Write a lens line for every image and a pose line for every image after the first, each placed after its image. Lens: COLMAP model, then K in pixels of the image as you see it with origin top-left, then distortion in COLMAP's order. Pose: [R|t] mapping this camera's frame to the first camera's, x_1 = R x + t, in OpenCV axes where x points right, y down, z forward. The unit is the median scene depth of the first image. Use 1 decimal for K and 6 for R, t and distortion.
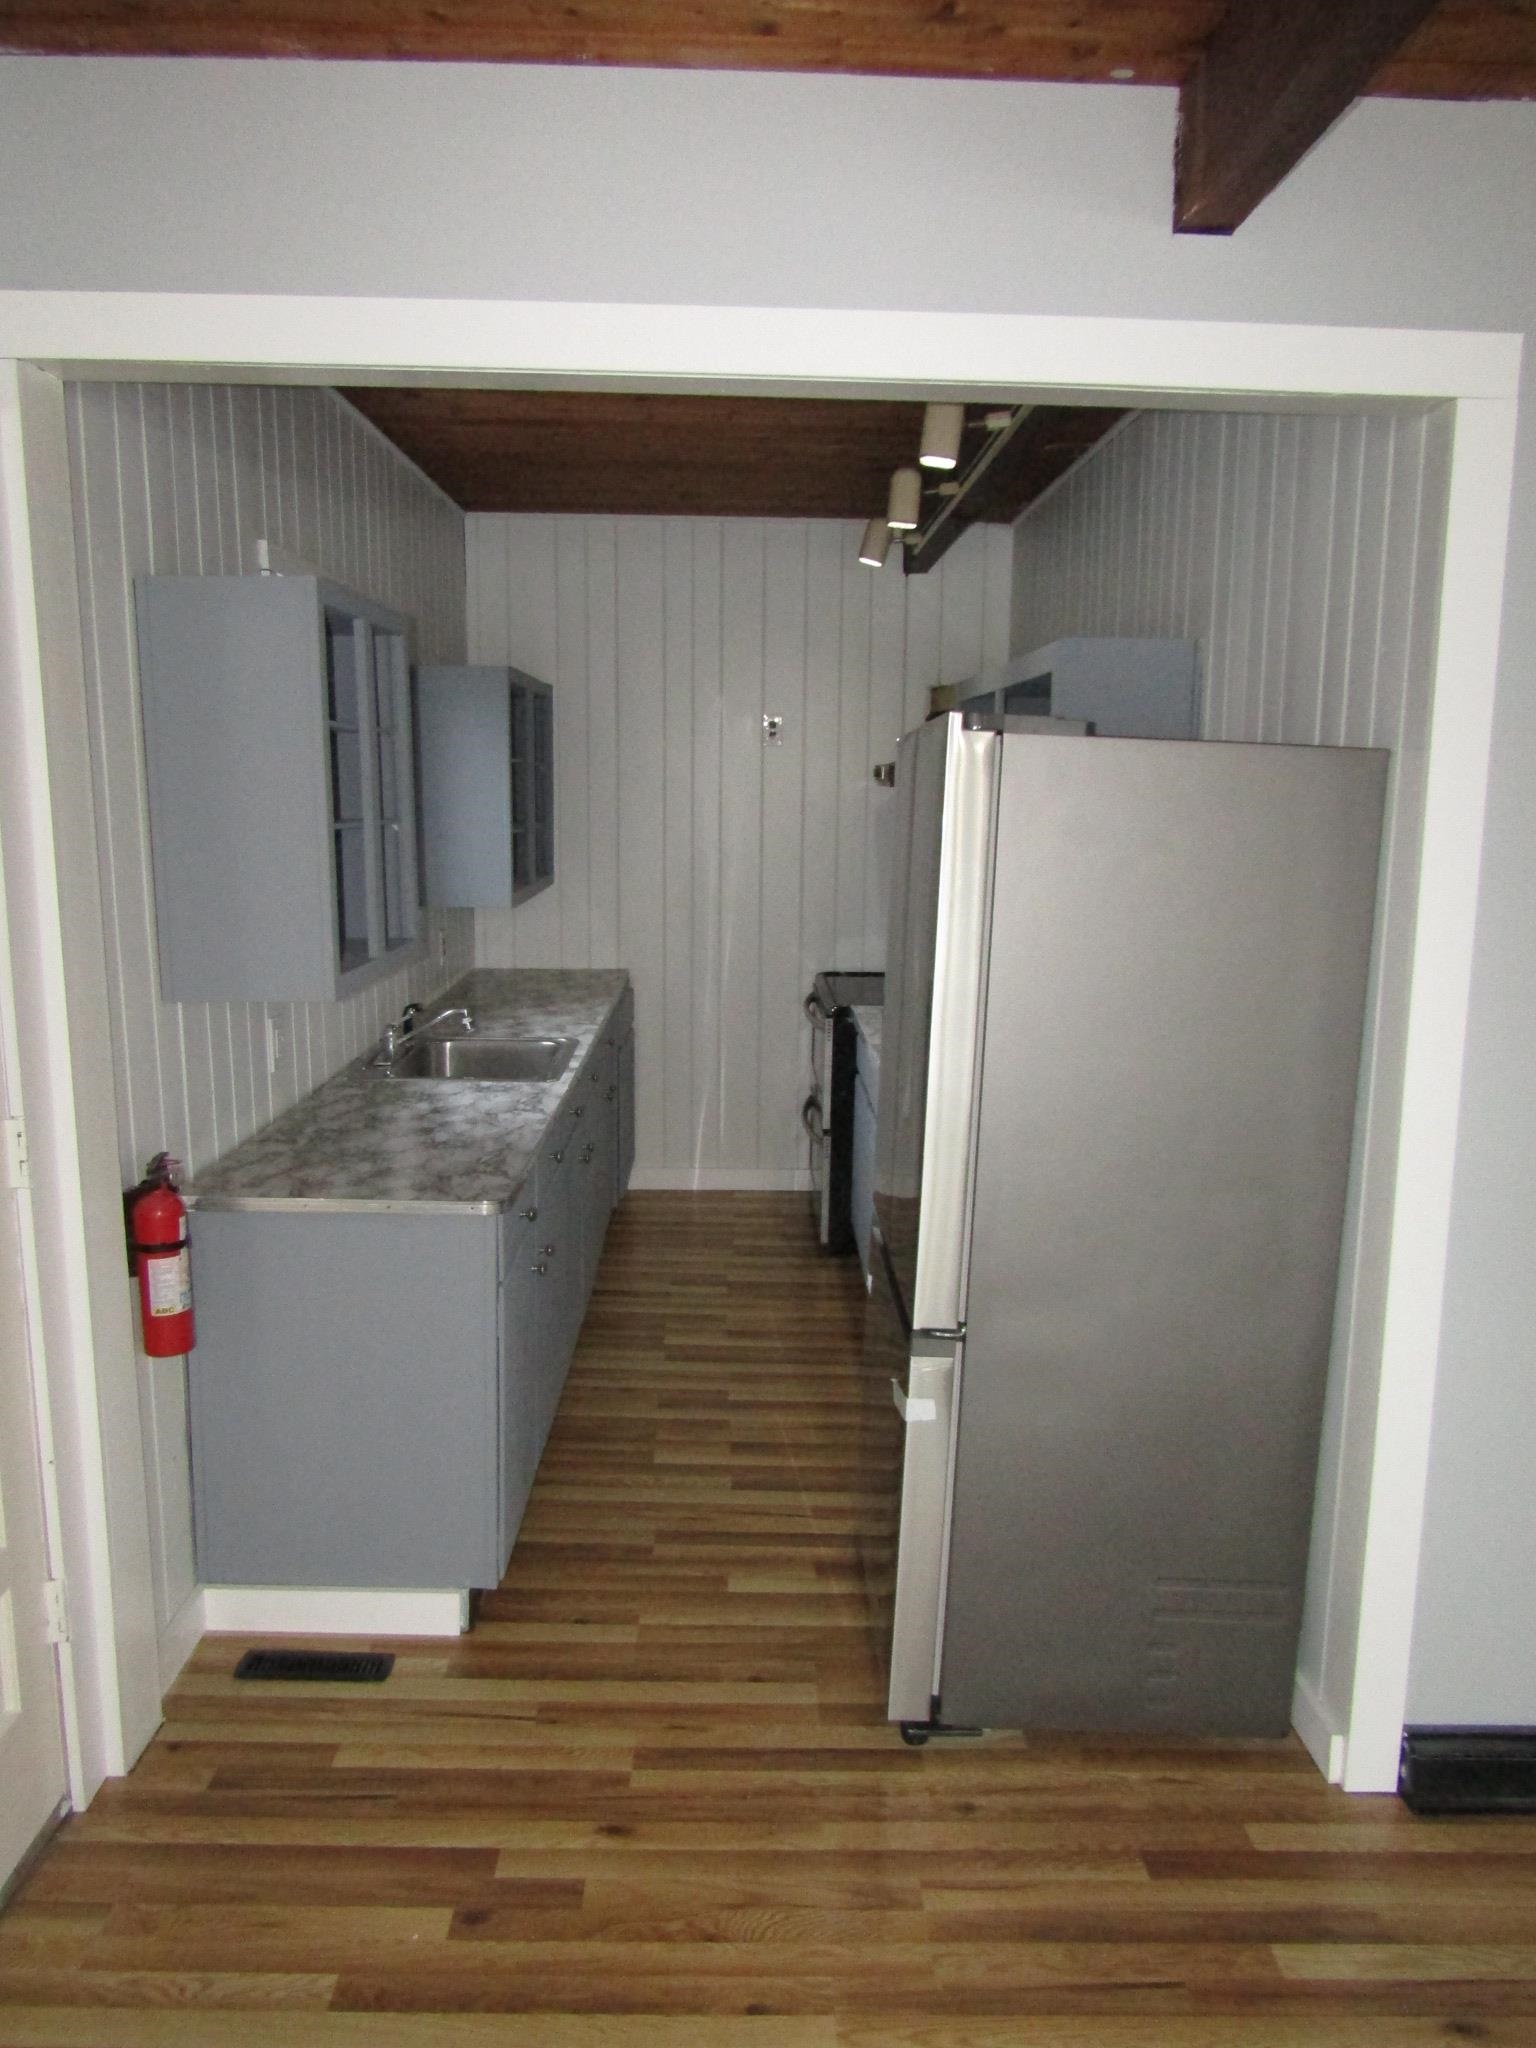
lens RADIAL K [[1450.2, 0, 777.1], [0, 1450.2, 1034.9], [0, 0, 1]] dist [-0.005896, -0.005508]
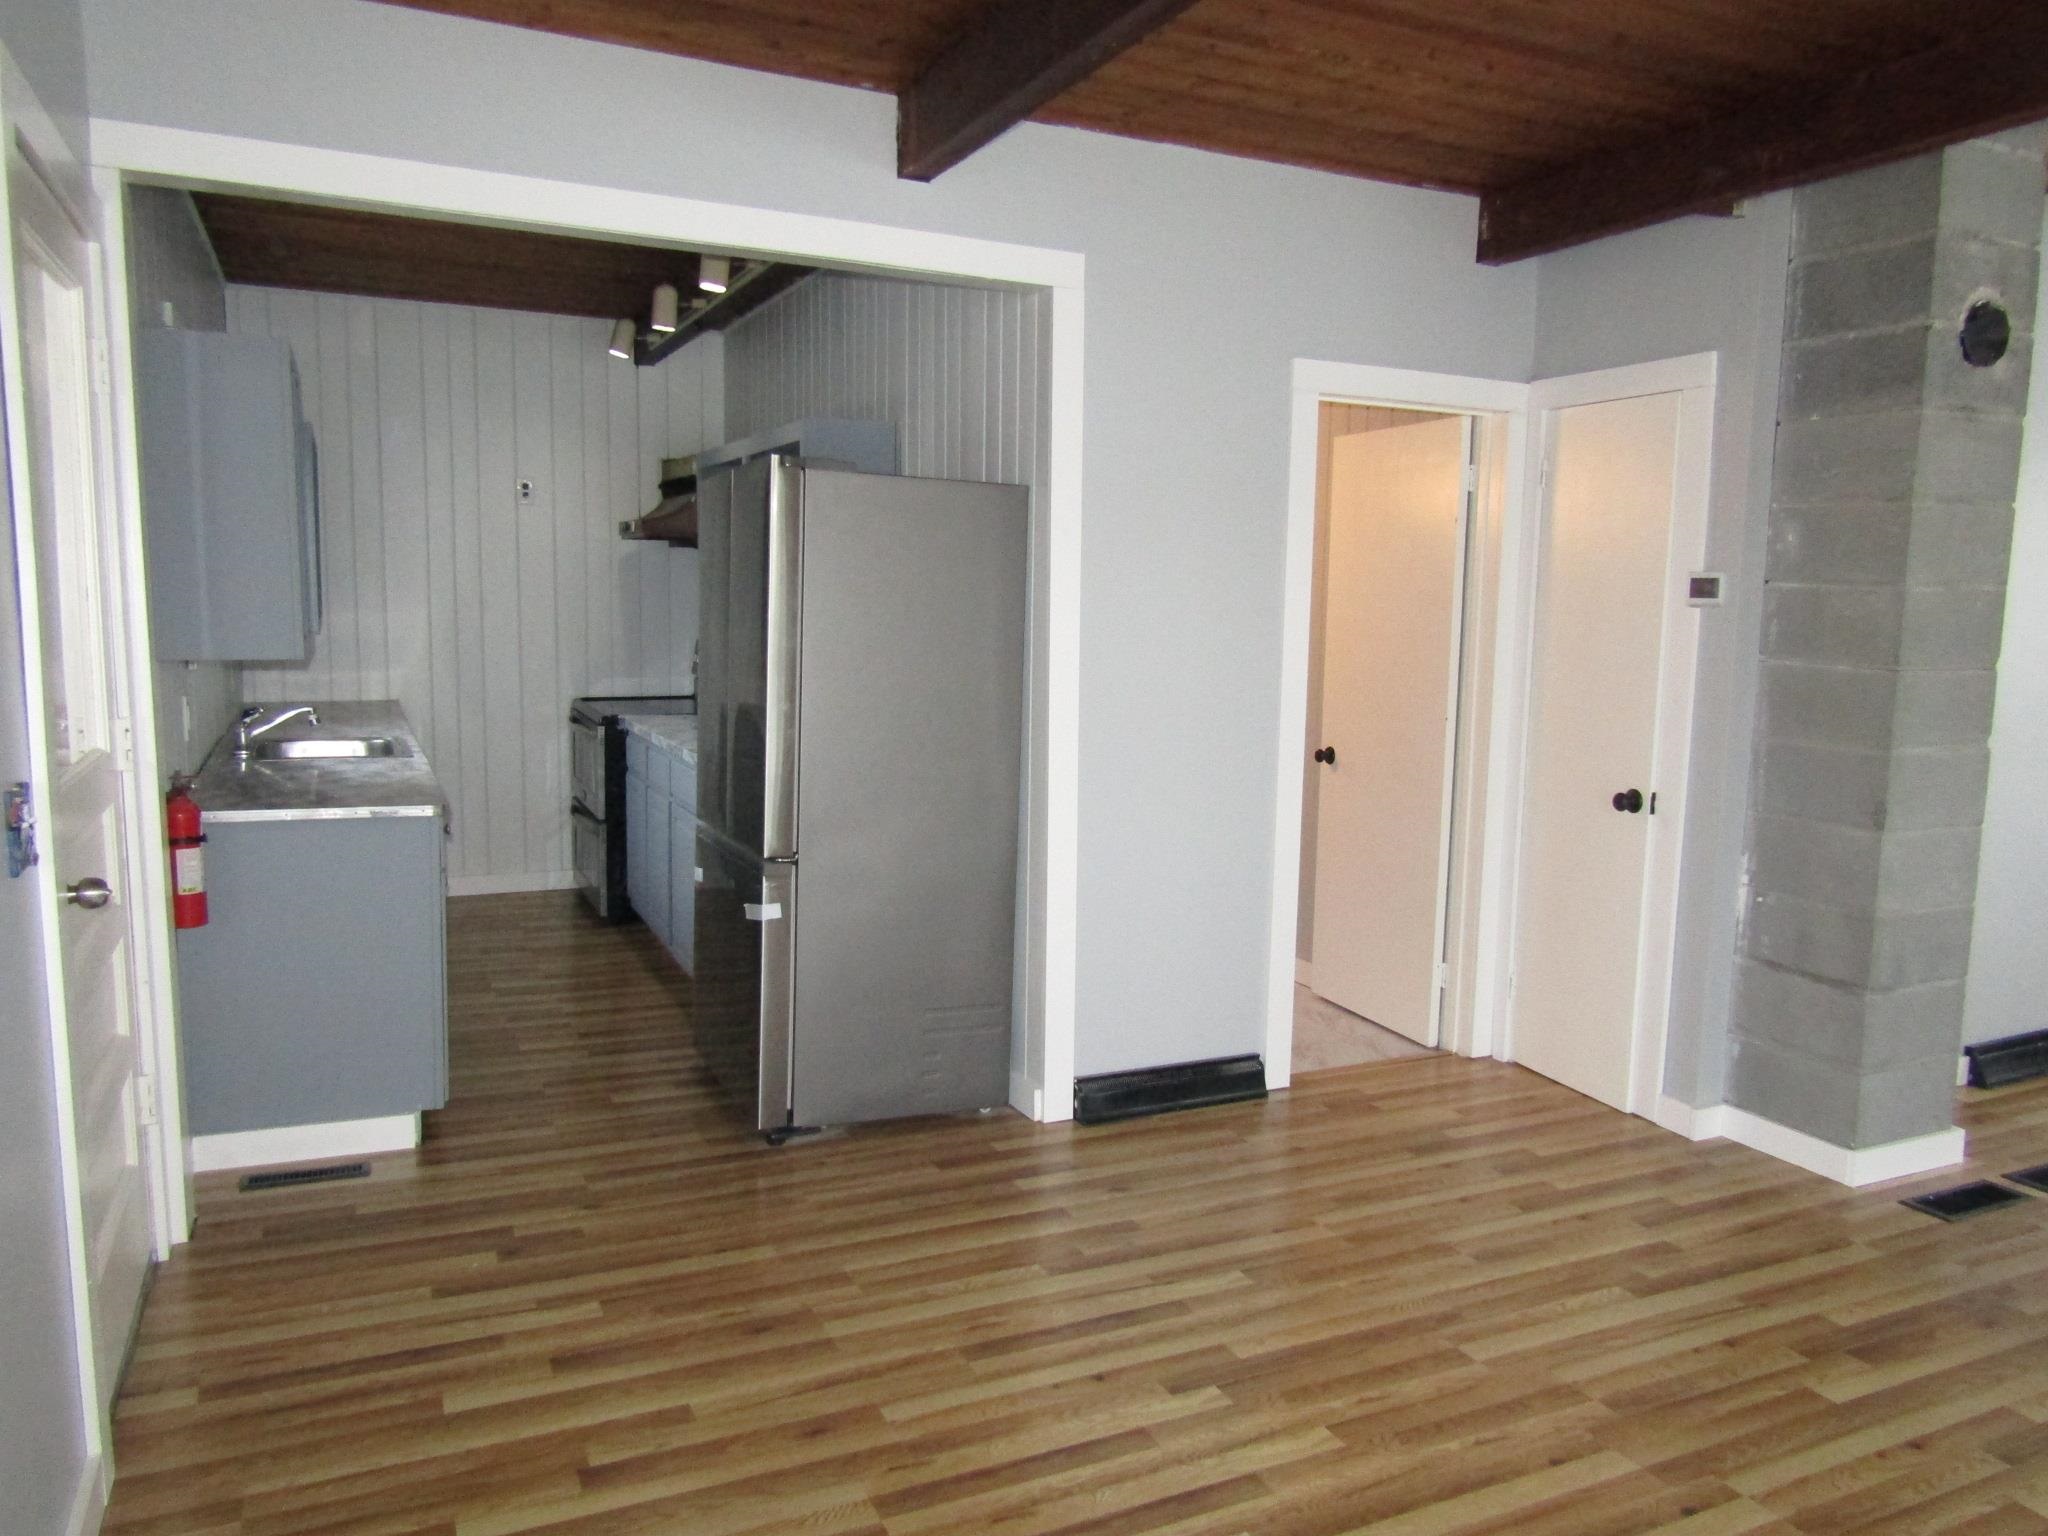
lens RADIAL K [[1450.2, 0, 1025.9], [0, 1450.2, 778.8], [0, 0, 1]] dist [-0.005896, -0.005508]
pose [[0.914923, -0.048398, 0.400716, -0.210931], [0.063983, 0.997623, -0.025595, 0.143992], [-0.398525, 0.049057, 0.915845, -0.409095]]
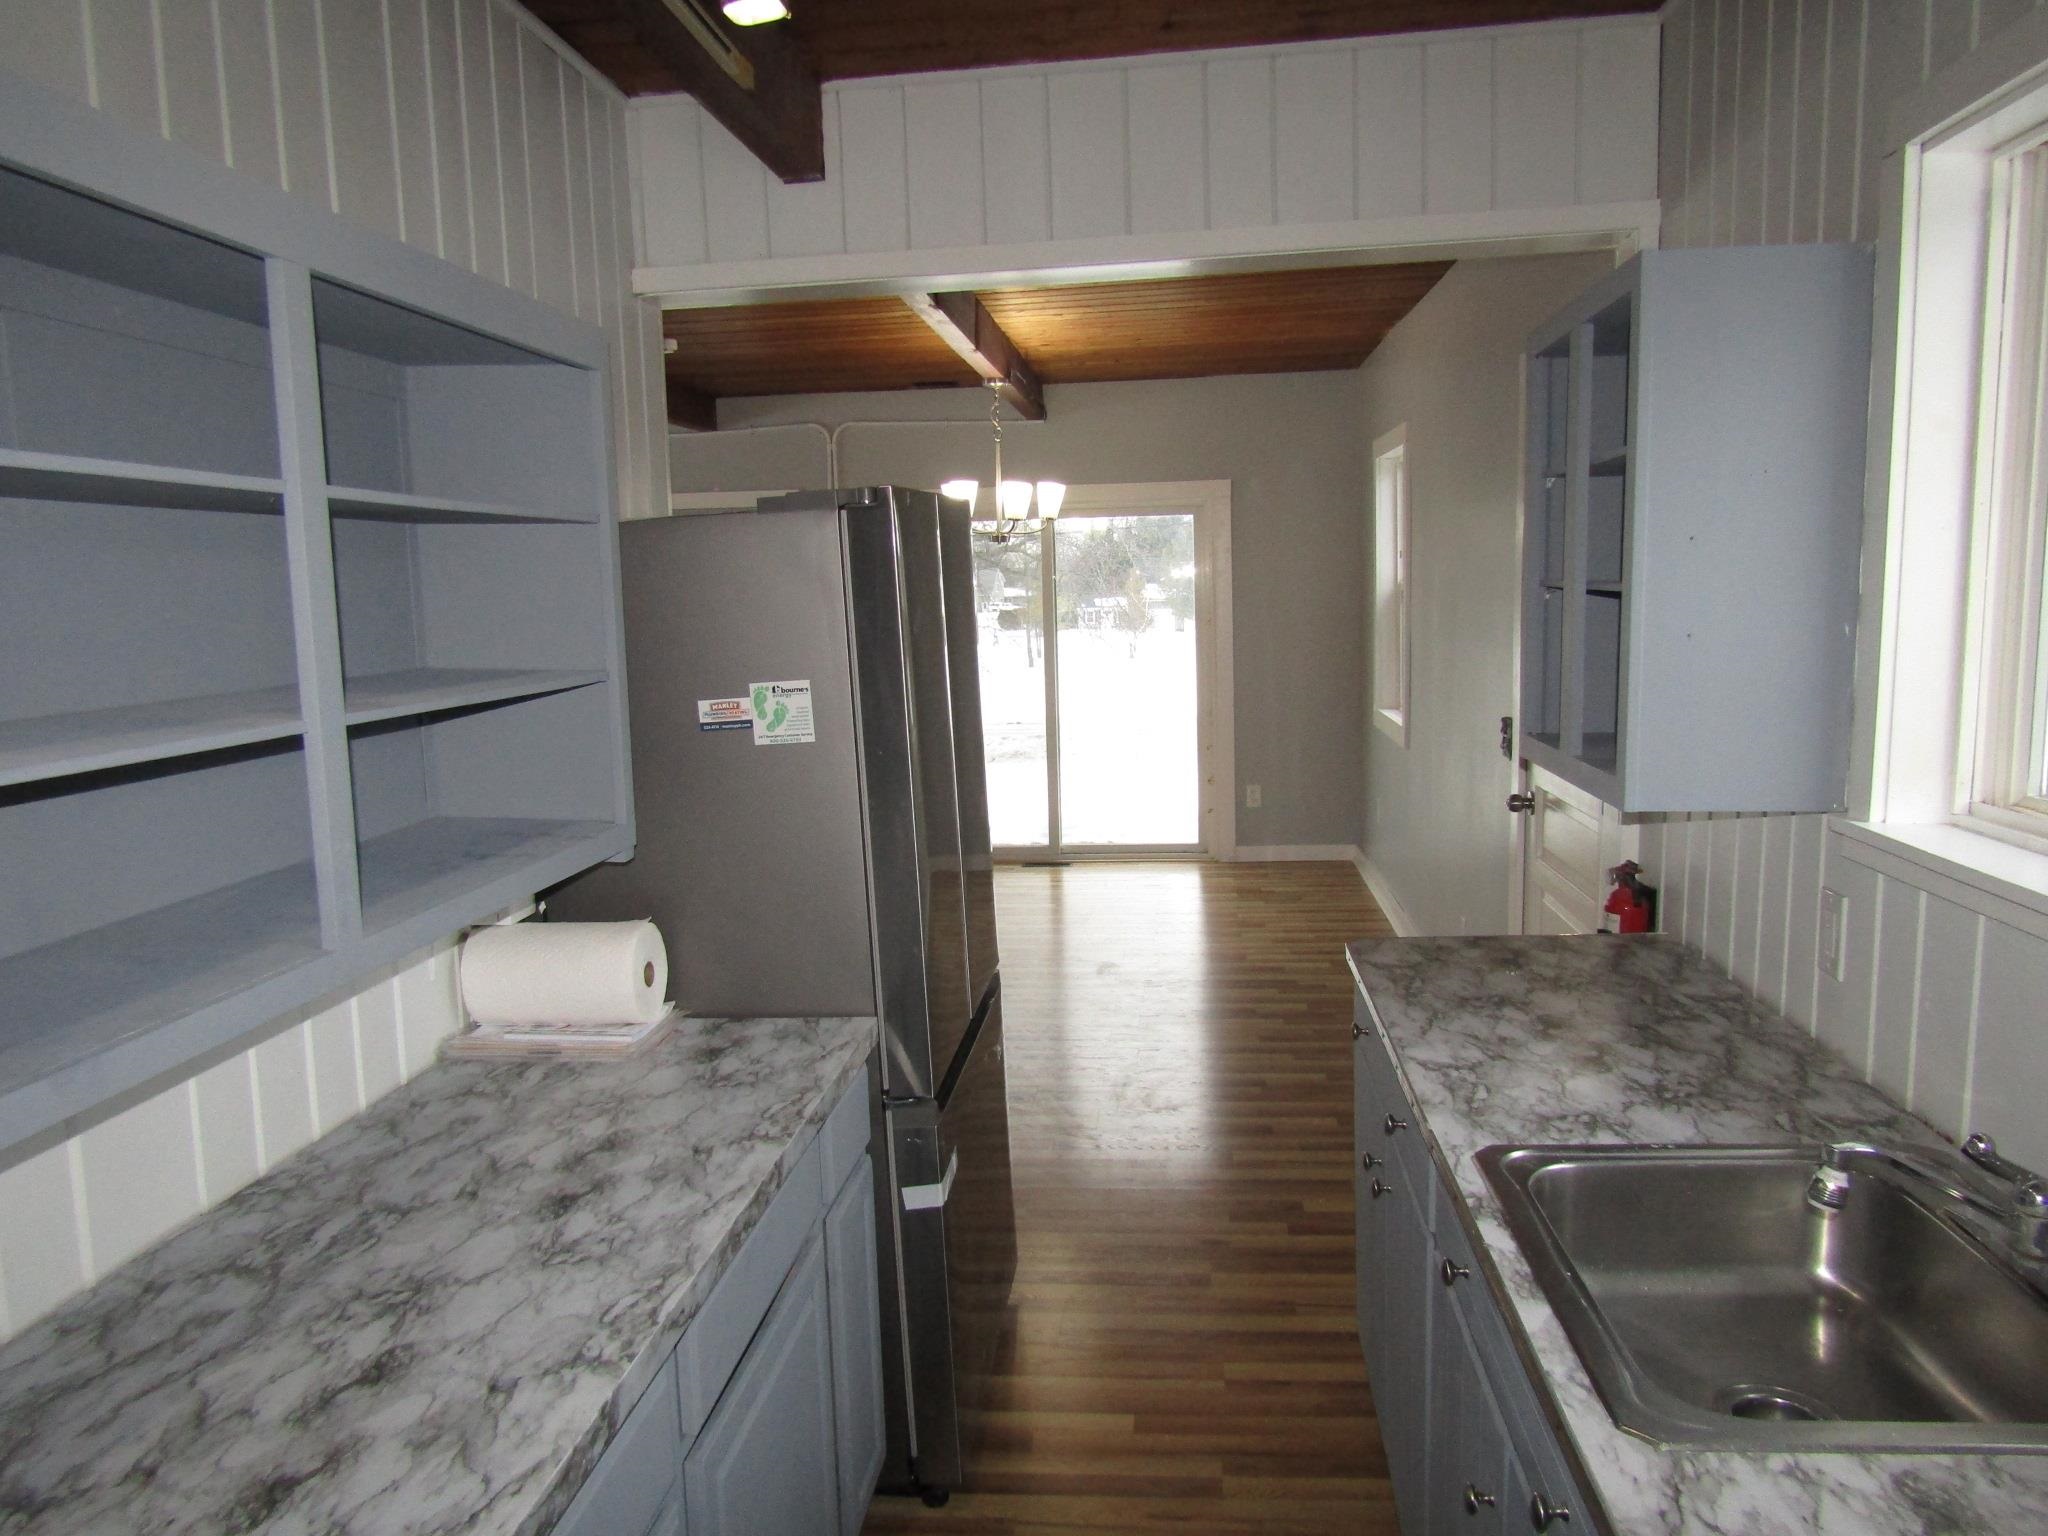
lens RADIAL K [[1450.2, 0, 1026.5], [0, 1450.2, 774.8], [0, 0, 1]] dist [-0.005896, -0.005508]
pose [[-0.991087, -0.001616, 0.133210, -0.087345], [0.038731, 0.953238, 0.299728, -0.290447], [-0.127465, 0.302216, -0.944679, 1.779968]]
